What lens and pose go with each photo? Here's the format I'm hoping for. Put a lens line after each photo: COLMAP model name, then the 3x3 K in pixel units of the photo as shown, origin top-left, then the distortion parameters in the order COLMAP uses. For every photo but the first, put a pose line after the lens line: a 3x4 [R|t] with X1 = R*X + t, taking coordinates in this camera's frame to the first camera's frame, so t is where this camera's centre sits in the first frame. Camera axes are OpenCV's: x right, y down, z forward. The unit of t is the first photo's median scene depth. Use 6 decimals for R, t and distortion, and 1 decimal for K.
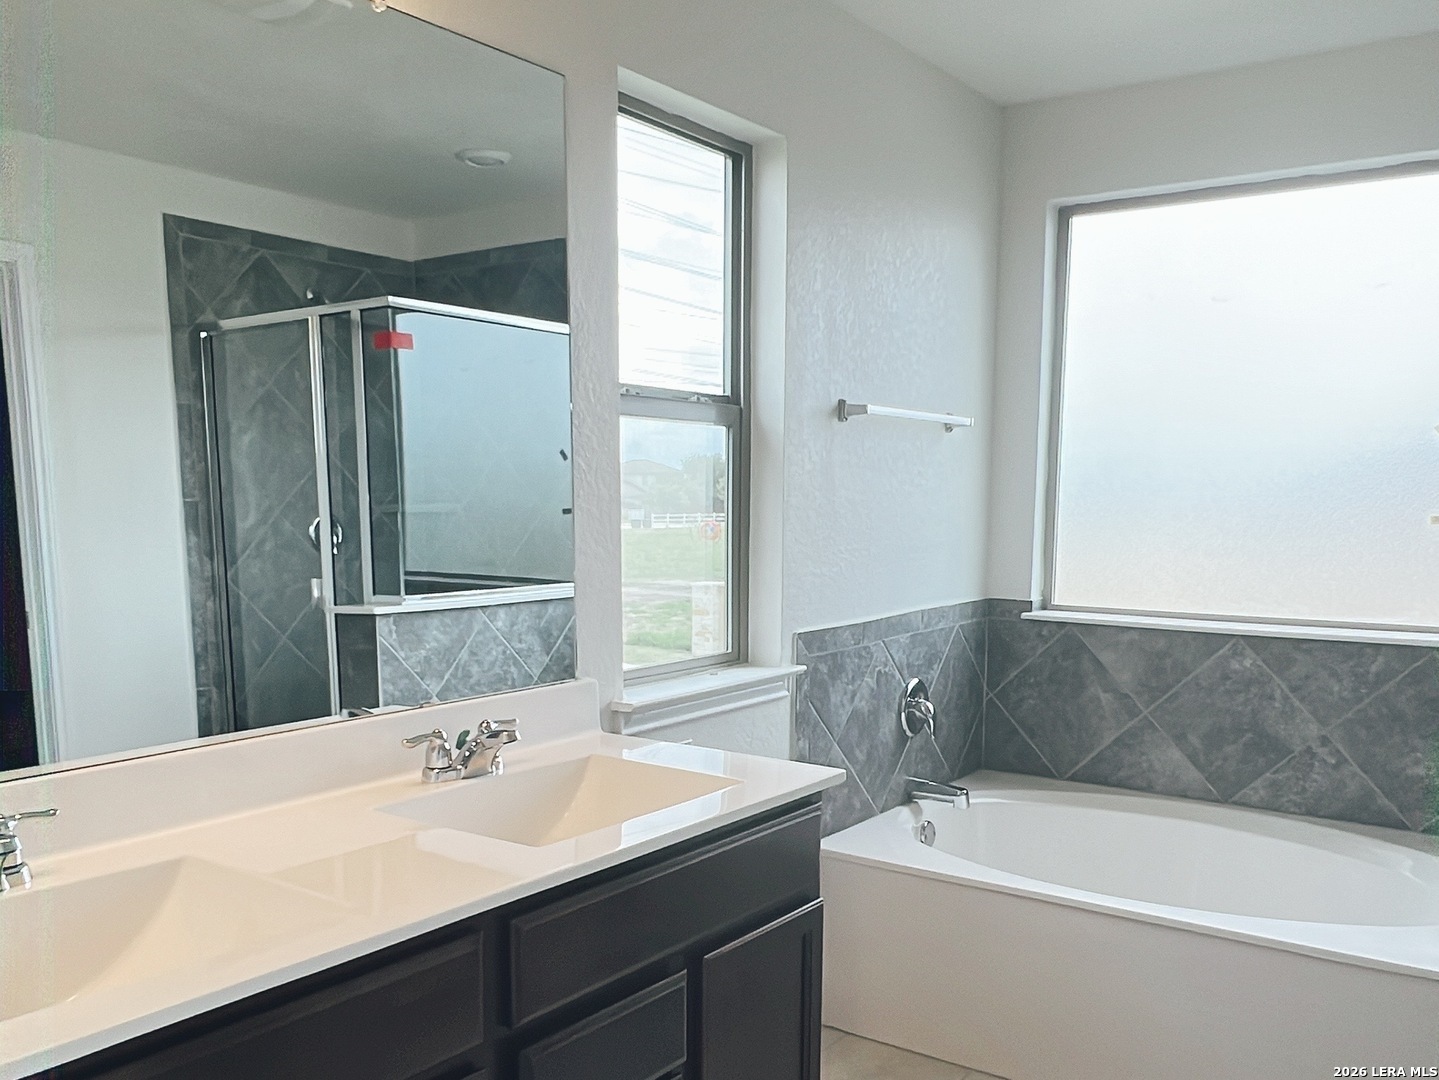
lens RADIAL K [[733.8, 0, 719.5], [0, 733.8, 540.0], [0, 0, 1]] dist [0.000773, -0.000210]
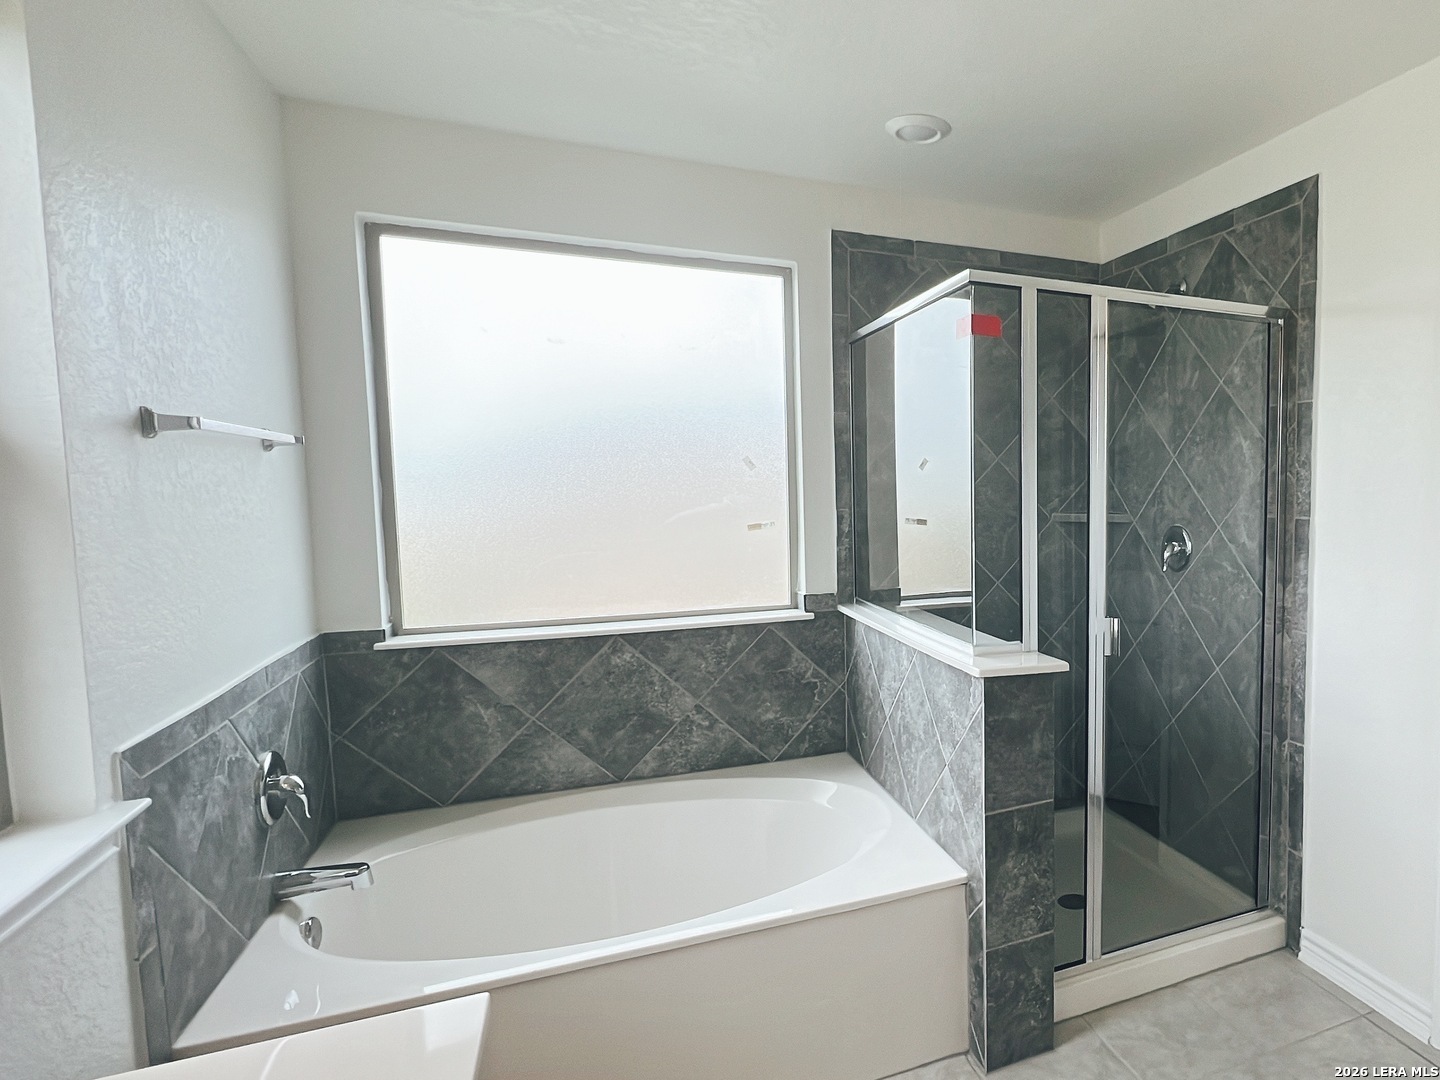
lens RADIAL K [[711.7, 0, 720.9], [0, 711.7, 530.8], [0, 0, 1]] dist [-0.004843, -0.000649]
pose [[0.599027, -0.073255, 0.797371, -0.056327], [0.098157, 0.995014, 0.017672, -0.027144], [-0.794690, 0.067681, 0.603230, 0.137908]]
